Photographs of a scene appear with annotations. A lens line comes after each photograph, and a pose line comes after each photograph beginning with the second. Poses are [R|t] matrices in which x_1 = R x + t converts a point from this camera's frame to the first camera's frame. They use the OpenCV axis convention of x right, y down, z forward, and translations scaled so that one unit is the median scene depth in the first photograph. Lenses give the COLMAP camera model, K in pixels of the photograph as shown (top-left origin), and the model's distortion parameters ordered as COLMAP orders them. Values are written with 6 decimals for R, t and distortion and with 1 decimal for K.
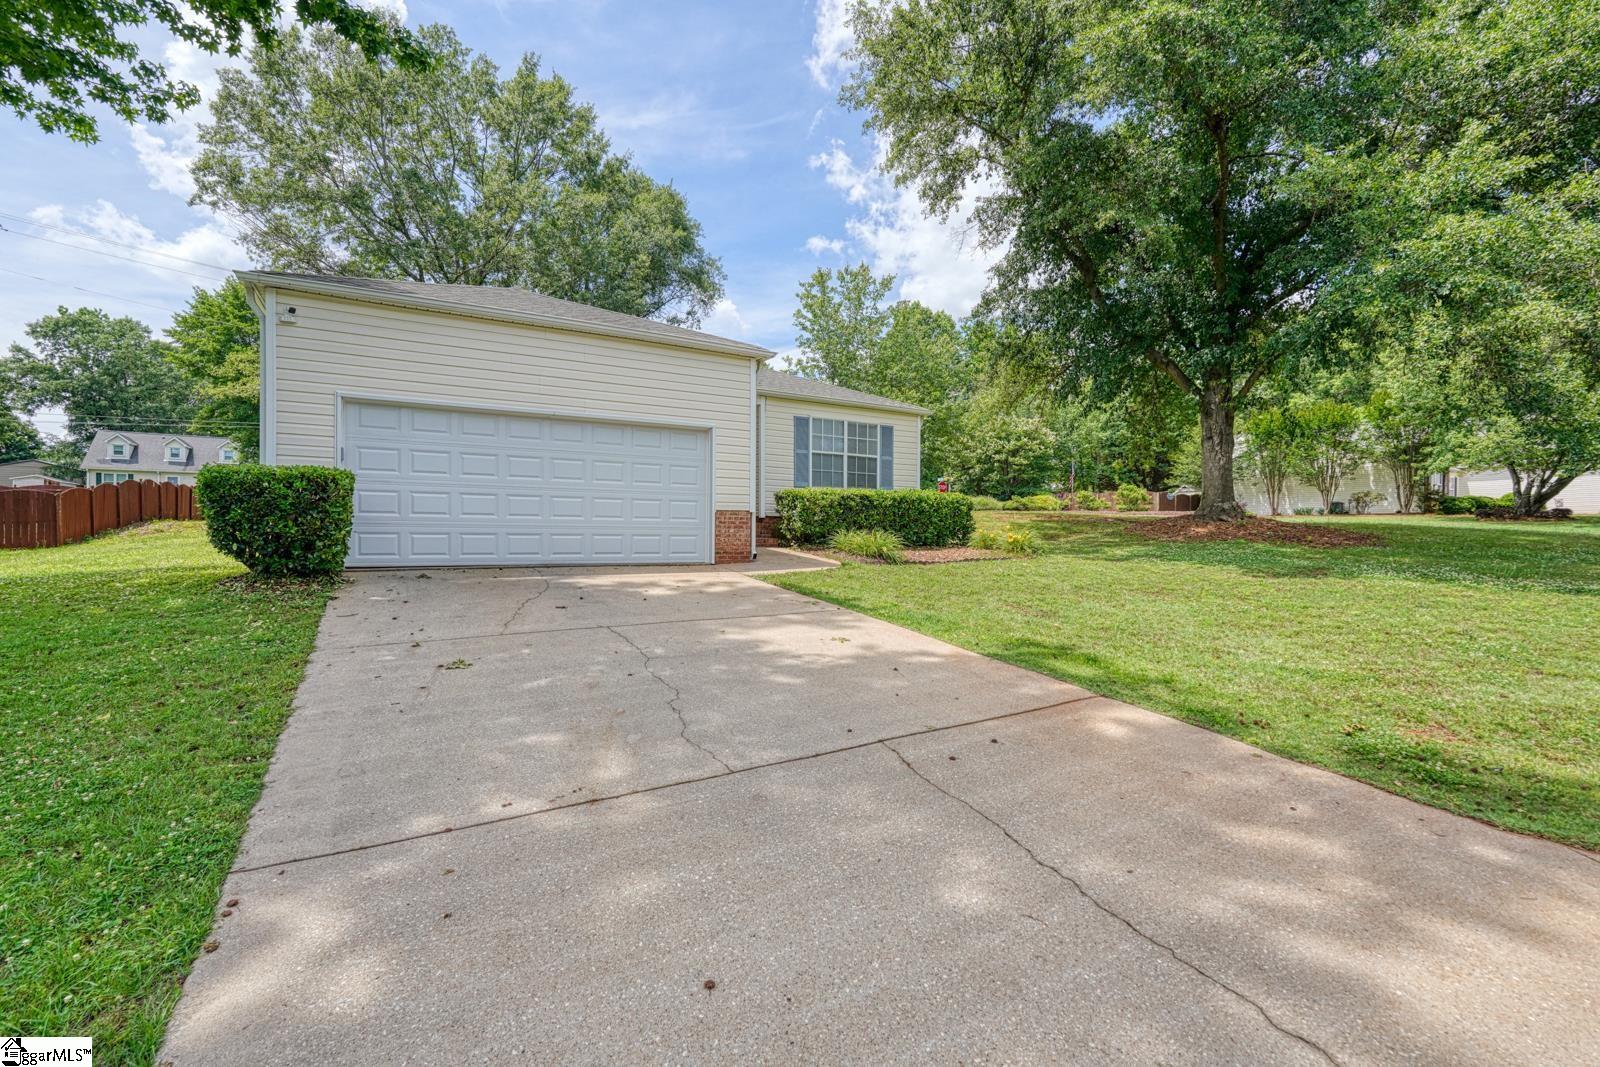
lens RADIAL K [[699.0, 0, 809.5], [0, 699.0, 538.8], [0, 0, 1]] dist [0.009636, -0.000012]
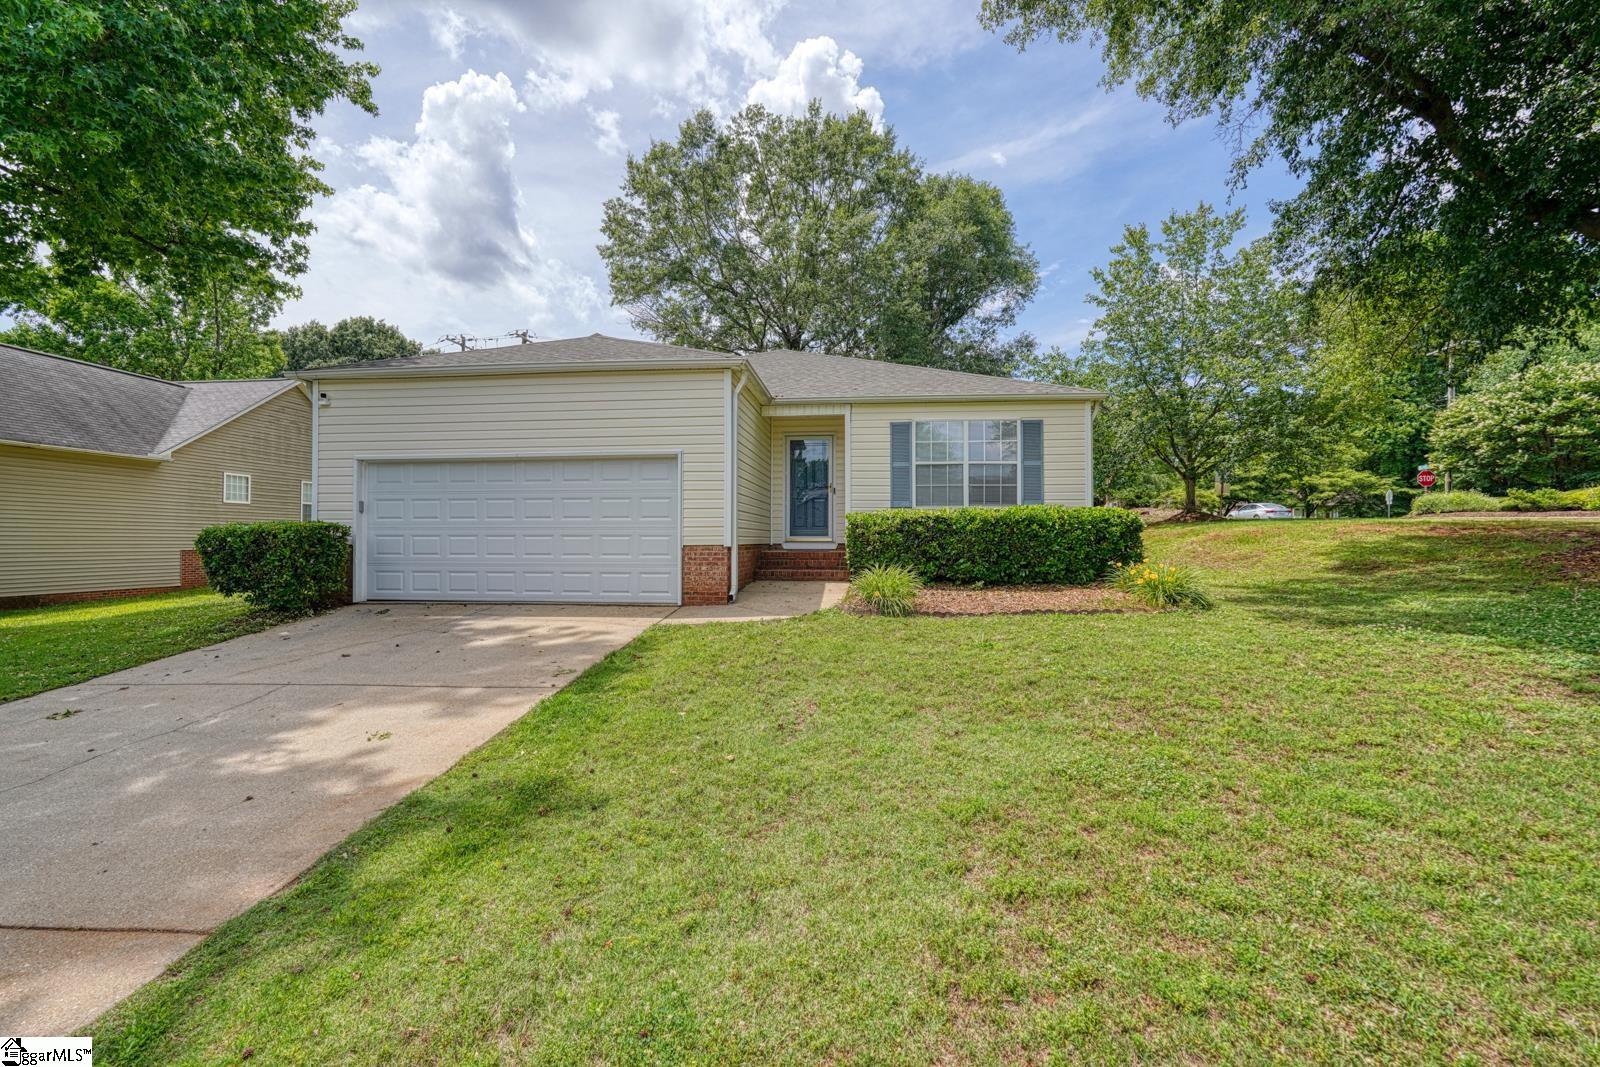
lens RADIAL K [[699.0, 0, 799.9], [0, 699.0, 531.5], [0, 0, 1]] dist [0.009636, -0.000012]
pose [[0.816806, -0.020336, -0.576554, 0.357924], [0.006045, 0.999625, -0.026694, -0.024264], [0.576881, 0.018319, 0.816623, 0.254417]]
